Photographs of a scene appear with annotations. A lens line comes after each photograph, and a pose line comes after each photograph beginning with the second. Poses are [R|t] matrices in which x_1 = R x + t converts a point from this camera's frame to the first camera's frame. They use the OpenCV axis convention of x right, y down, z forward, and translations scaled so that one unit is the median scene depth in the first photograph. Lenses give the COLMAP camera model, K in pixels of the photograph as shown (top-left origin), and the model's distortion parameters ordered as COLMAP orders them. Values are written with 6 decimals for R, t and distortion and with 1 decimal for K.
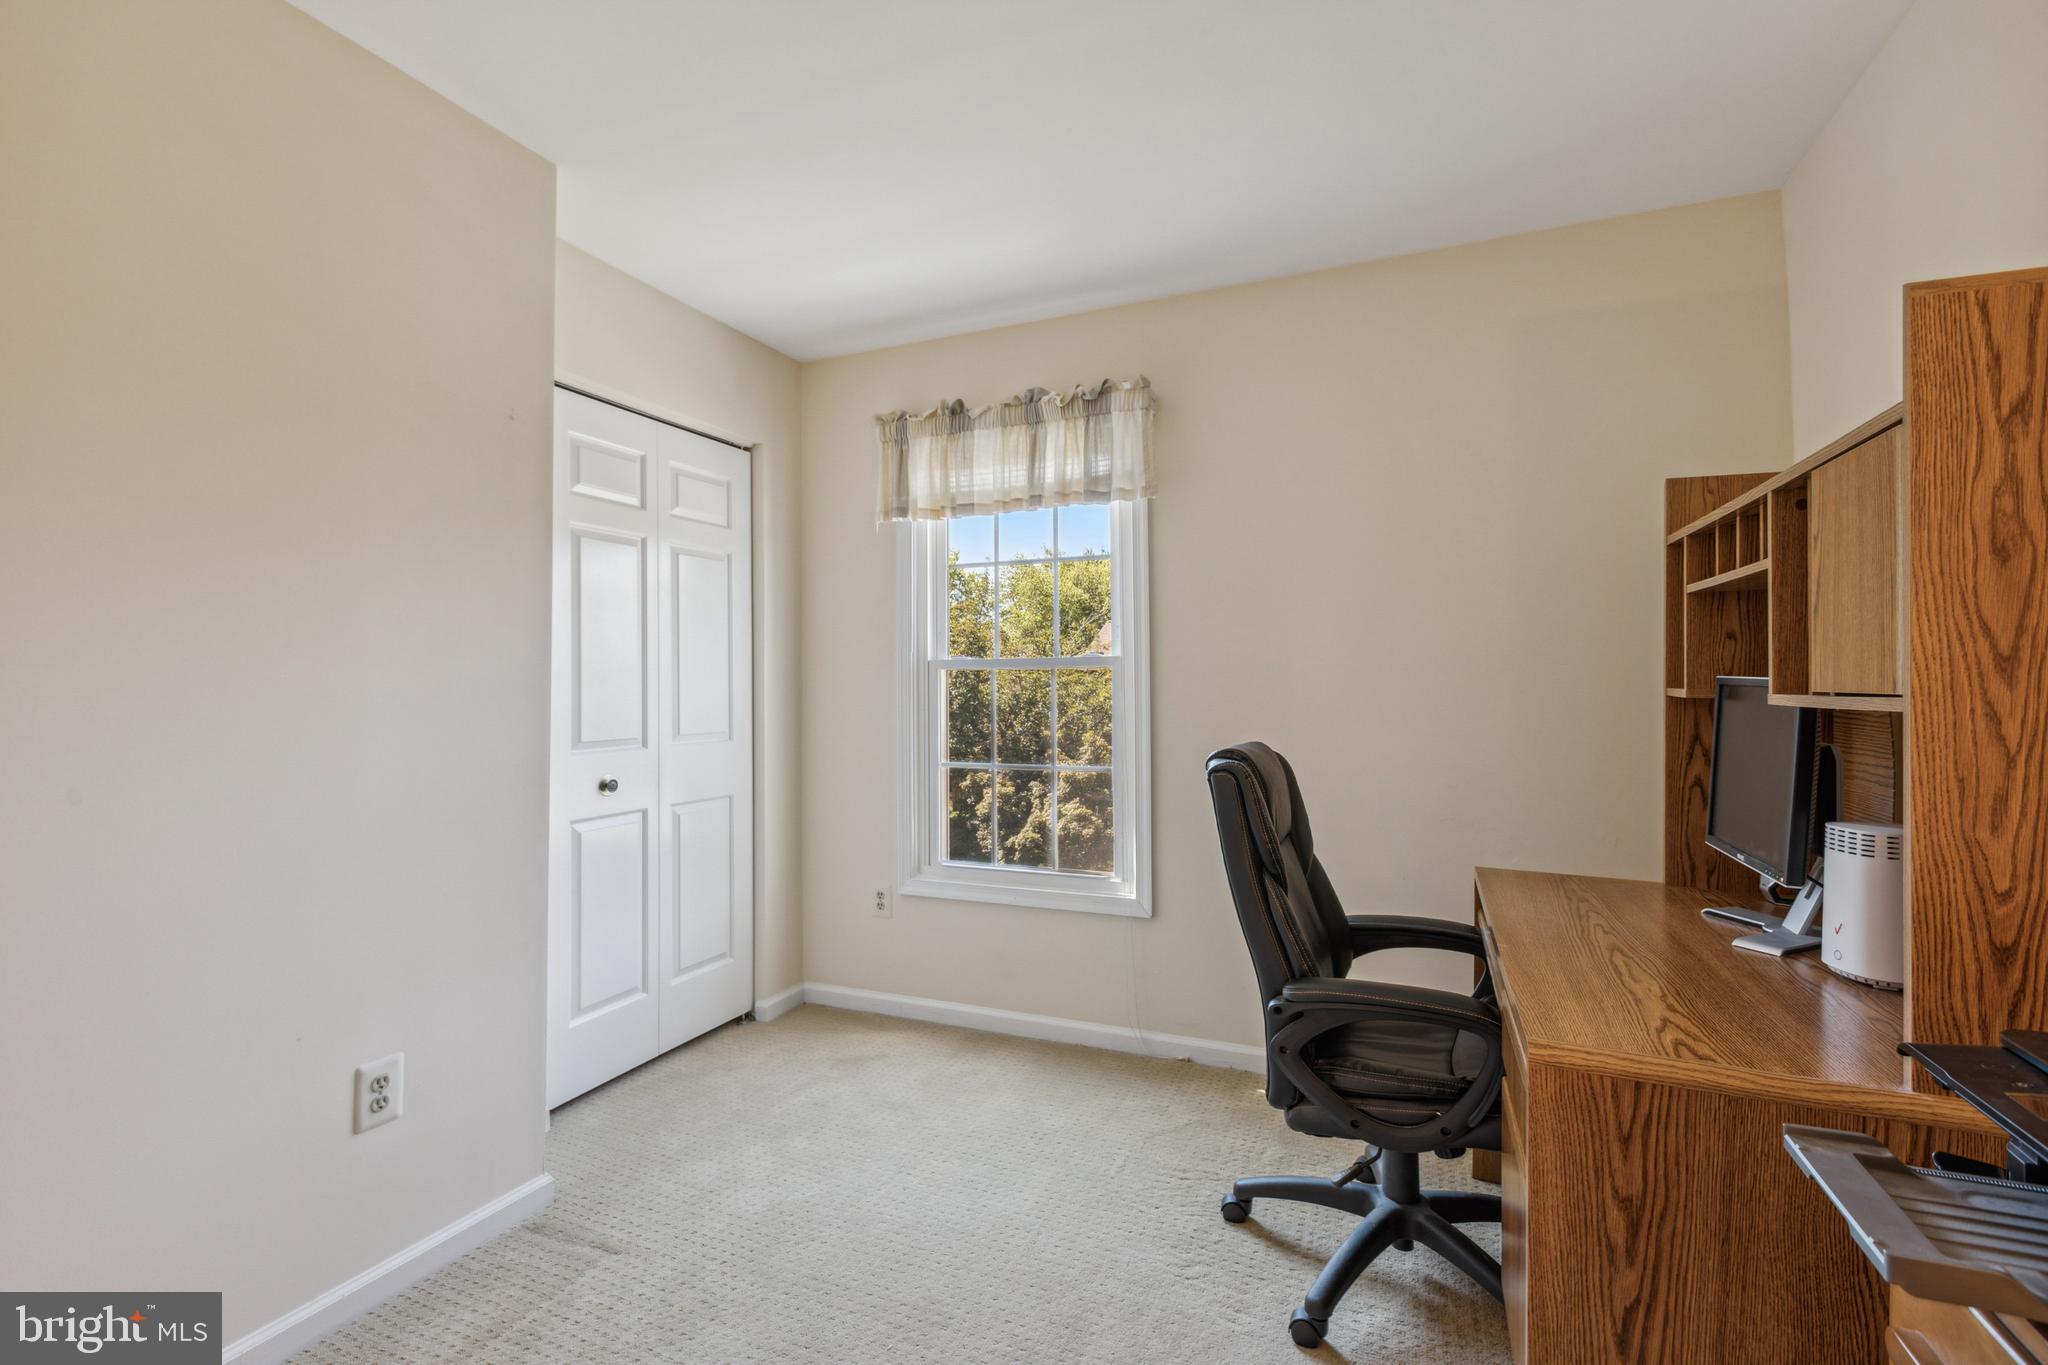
lens RADIAL K [[937.3, 0, 1023.8], [0, 937.3, 661.8], [0, 0, 1]] dist [-0.000699, -0.000809]
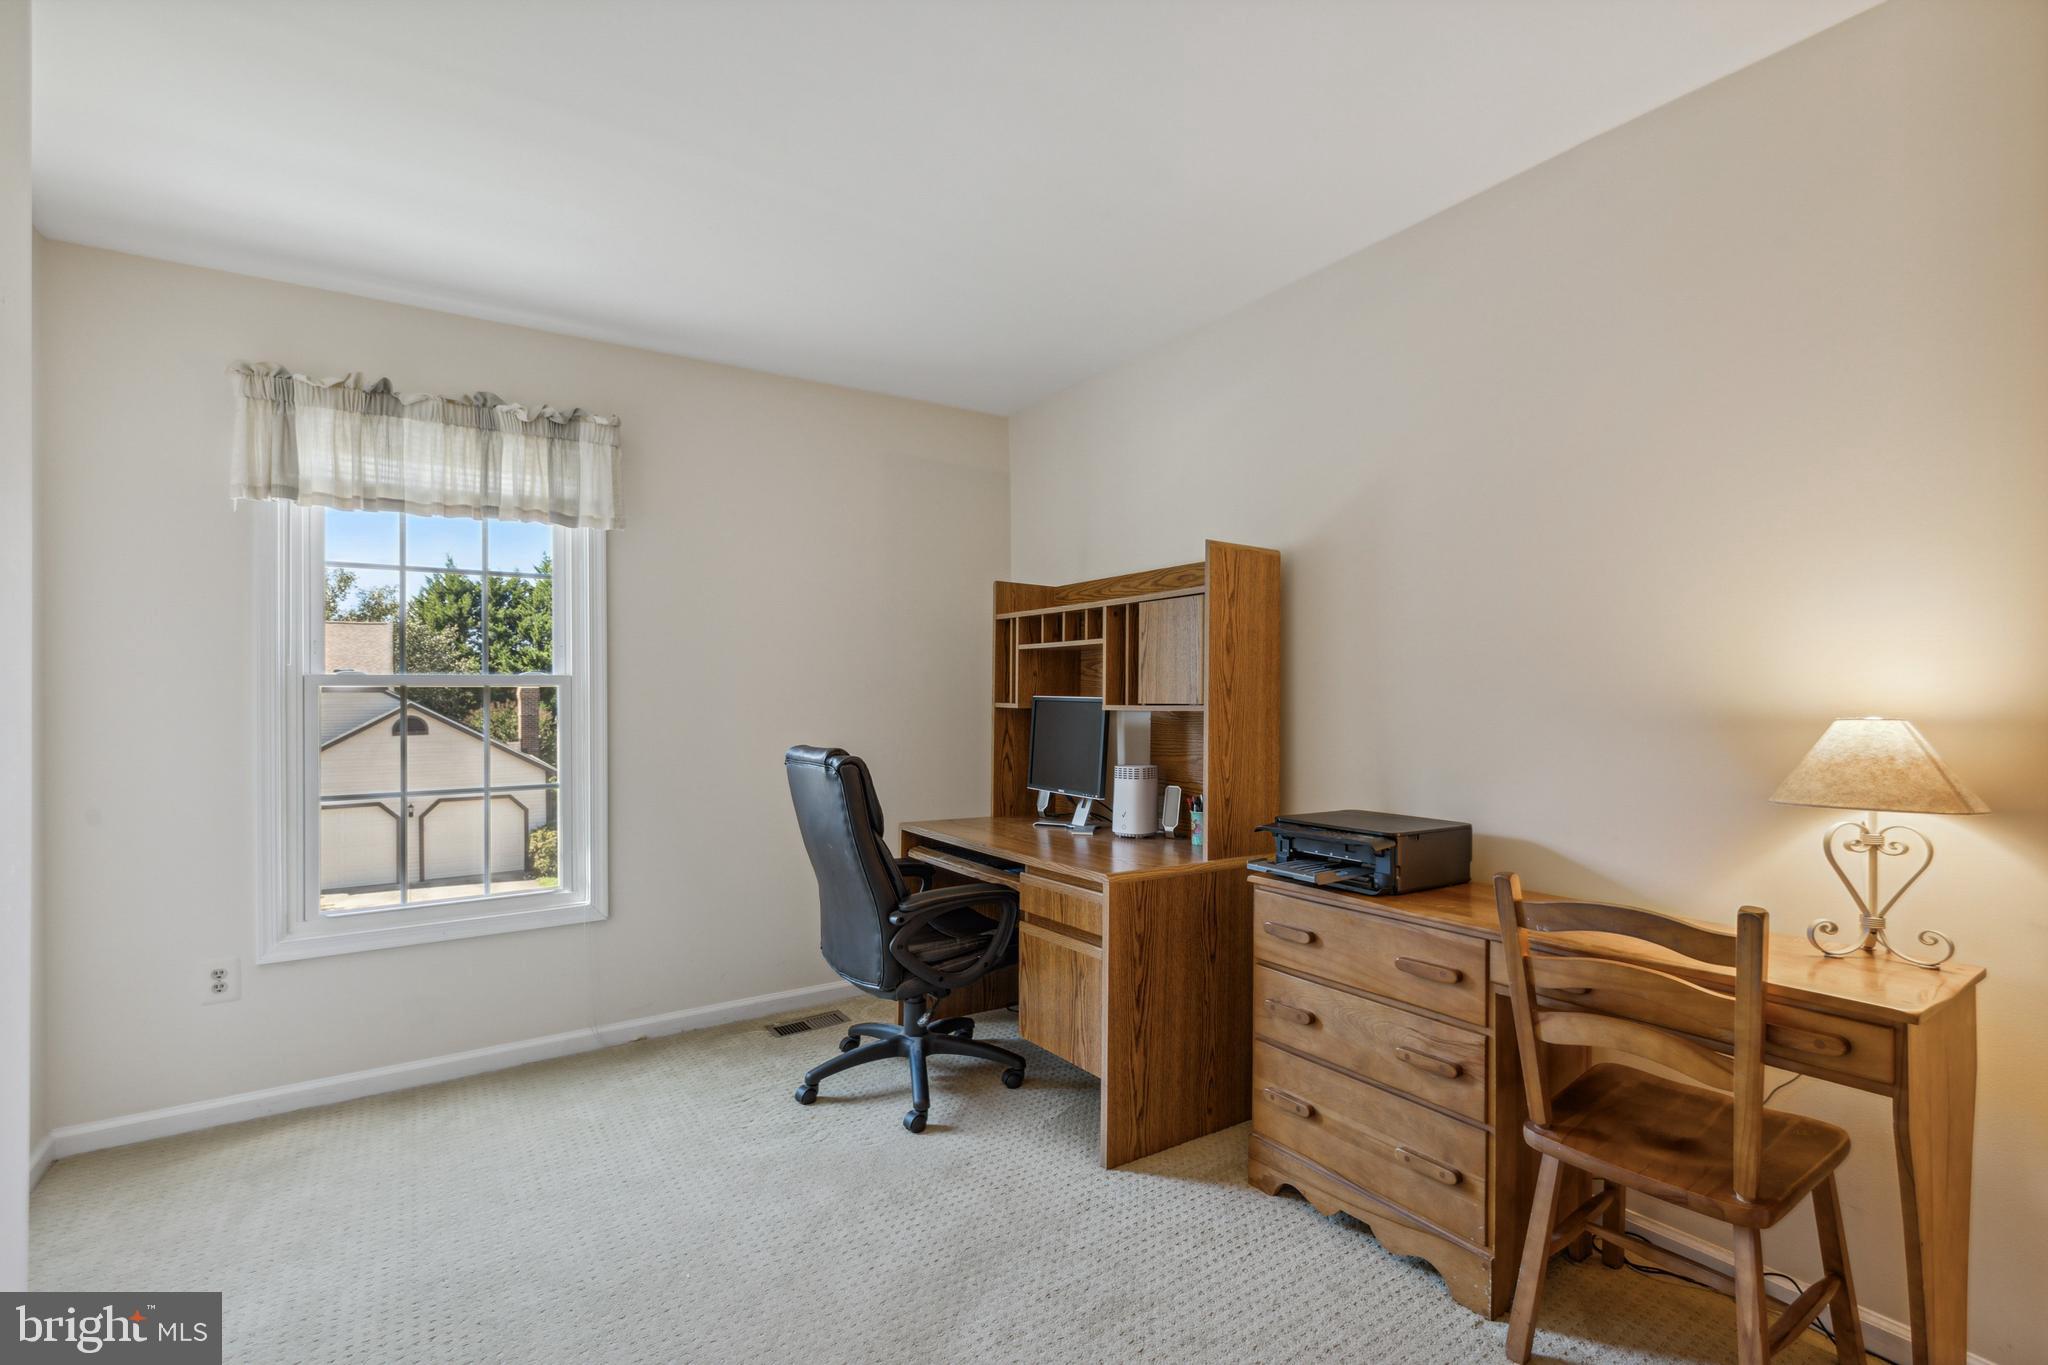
lens RADIAL K [[937.3, 0, 1017.8], [0, 937.3, 689.4], [0, 0, 1]] dist [-0.000699, -0.000809]
pose [[0.536426, 0.007377, 0.843915, -0.516361], [-0.016284, 0.999866, 0.001611, -0.000058], [-0.843790, -0.014606, 0.536475, 0.027663]]
